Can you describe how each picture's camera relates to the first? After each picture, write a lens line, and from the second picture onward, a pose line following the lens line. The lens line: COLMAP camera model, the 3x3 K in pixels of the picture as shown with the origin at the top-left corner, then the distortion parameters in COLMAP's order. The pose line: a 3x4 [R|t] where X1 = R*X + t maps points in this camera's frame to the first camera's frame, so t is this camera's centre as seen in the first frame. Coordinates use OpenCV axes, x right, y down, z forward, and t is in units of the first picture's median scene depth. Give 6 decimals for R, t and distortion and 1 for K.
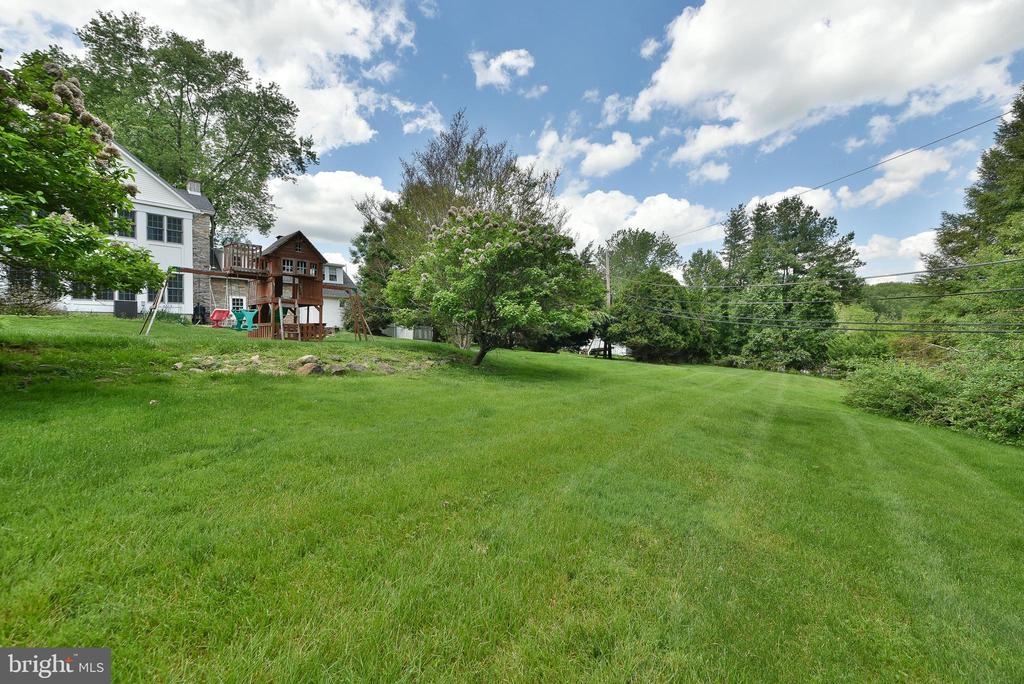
lens RADIAL K [[418.6, 0, 512.0], [0, 418.6, 342.0], [0, 0, 1]] dist [0.017286, 0.000052]
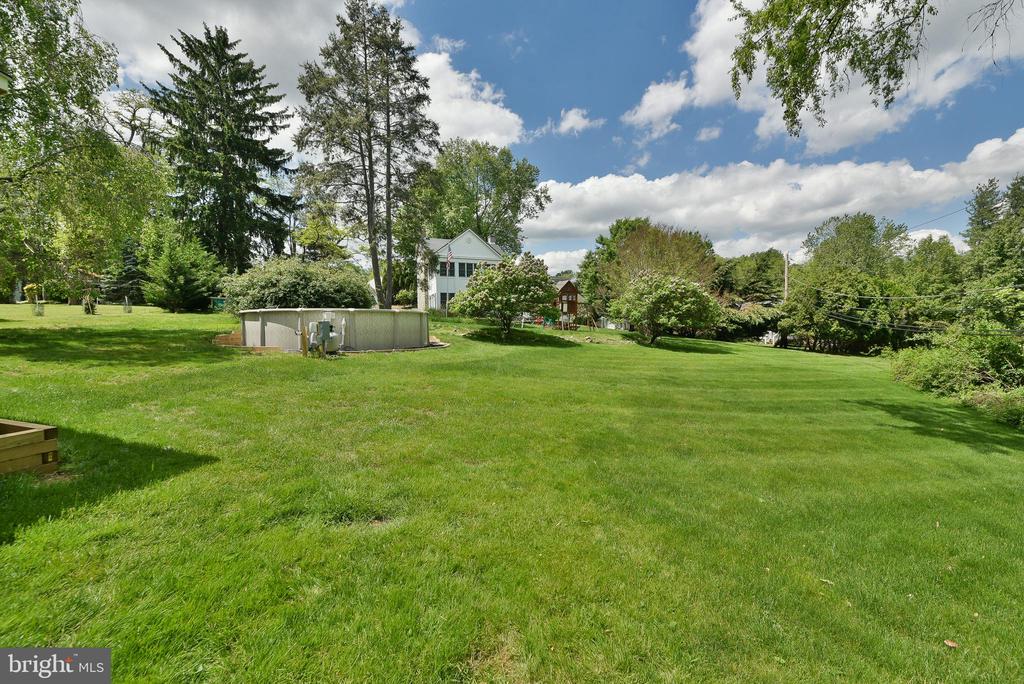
lens RADIAL K [[418.6, 0, 512.0], [0, 418.6, 342.0], [0, 0, 1]] dist [0.017286, 0.000052]
pose [[0.891807, 0.025983, -0.451669, 0.095109], [-0.012680, 0.999393, 0.032455, -0.005950], [0.452238, -0.023217, 0.891595, -0.469766]]
